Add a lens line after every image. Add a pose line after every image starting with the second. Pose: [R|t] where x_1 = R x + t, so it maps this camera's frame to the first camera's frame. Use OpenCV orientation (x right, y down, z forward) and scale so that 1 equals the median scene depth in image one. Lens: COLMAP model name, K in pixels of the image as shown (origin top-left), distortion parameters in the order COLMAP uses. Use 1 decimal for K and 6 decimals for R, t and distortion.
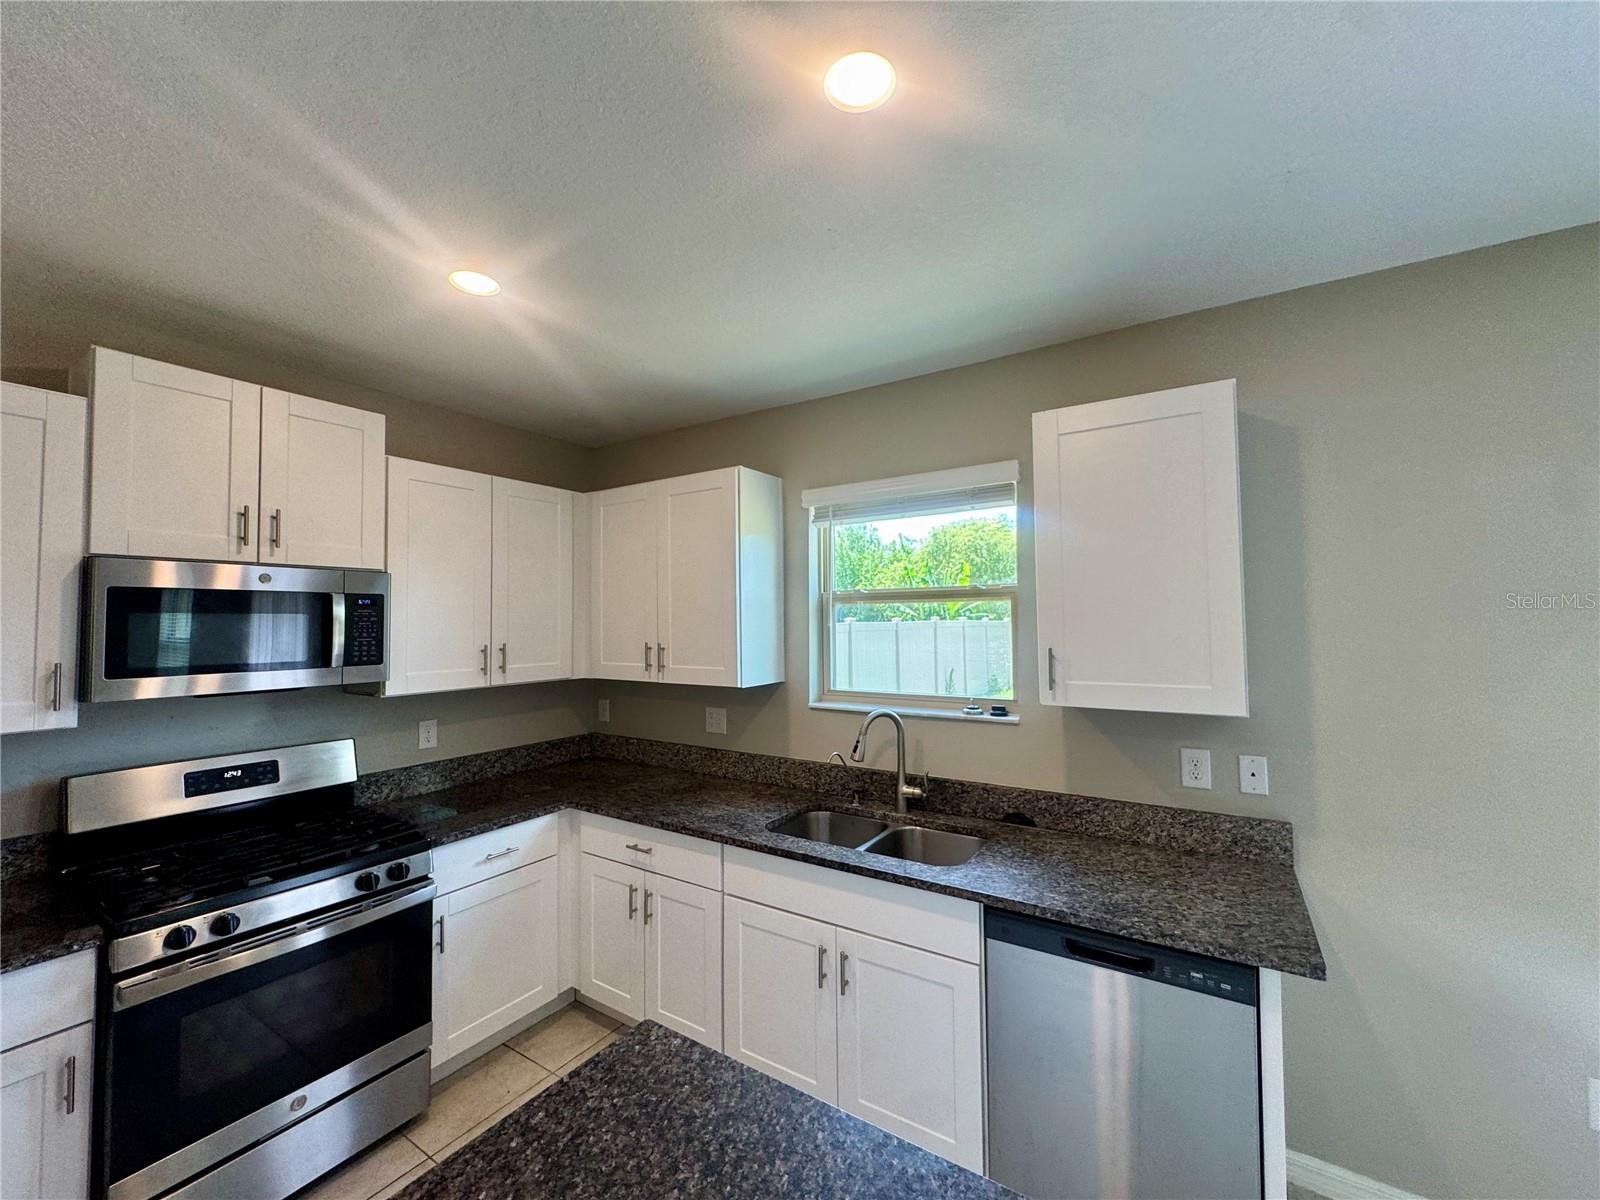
lens RADIAL K [[641.9, 0, 799.9], [0, 641.9, 598.1], [0, 0, 1]] dist [-0.006155, 0.001171]
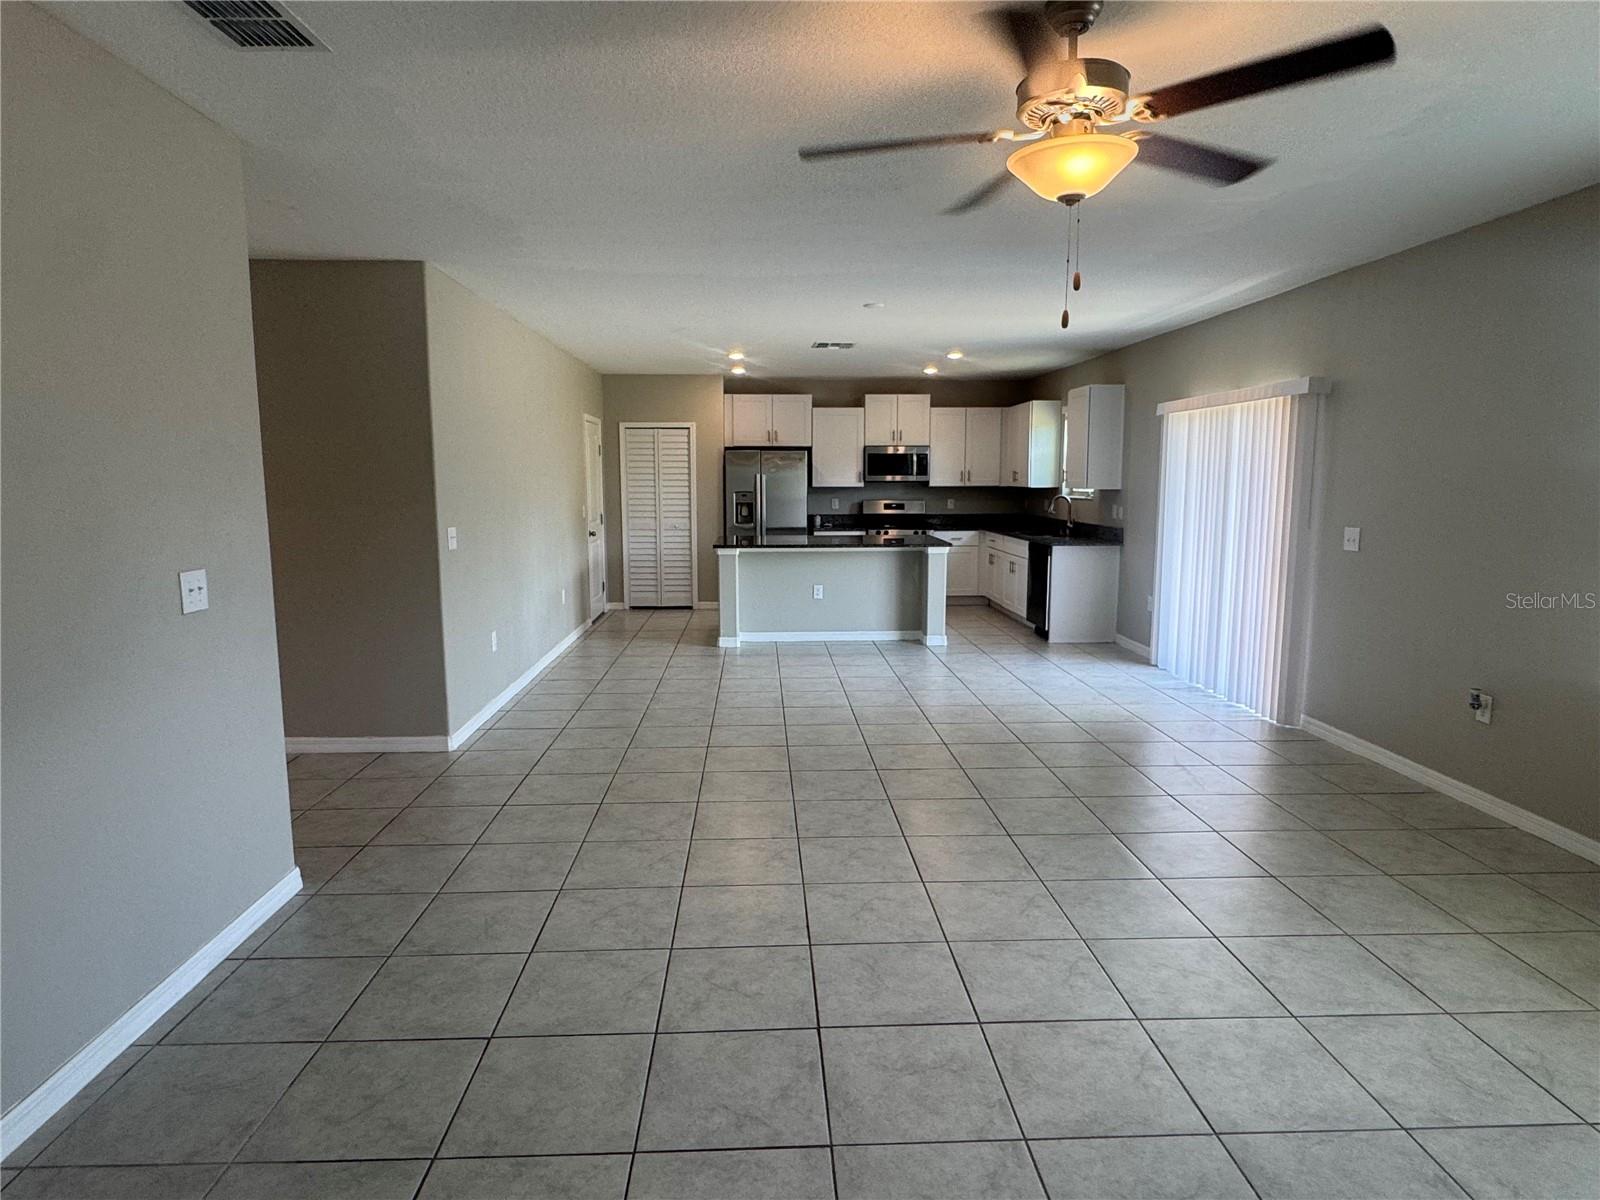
lens RADIAL K [[923.6, 0, 794.9], [0, 923.6, 596.2], [0, 0, 1]] dist [-0.007328, 0.002574]
pose [[0.577682, 0.113033, -0.808398, 2.762122], [0.026092, 0.987303, 0.156694, -0.041532], [0.815845, -0.111612, 0.567397, -2.226004]]
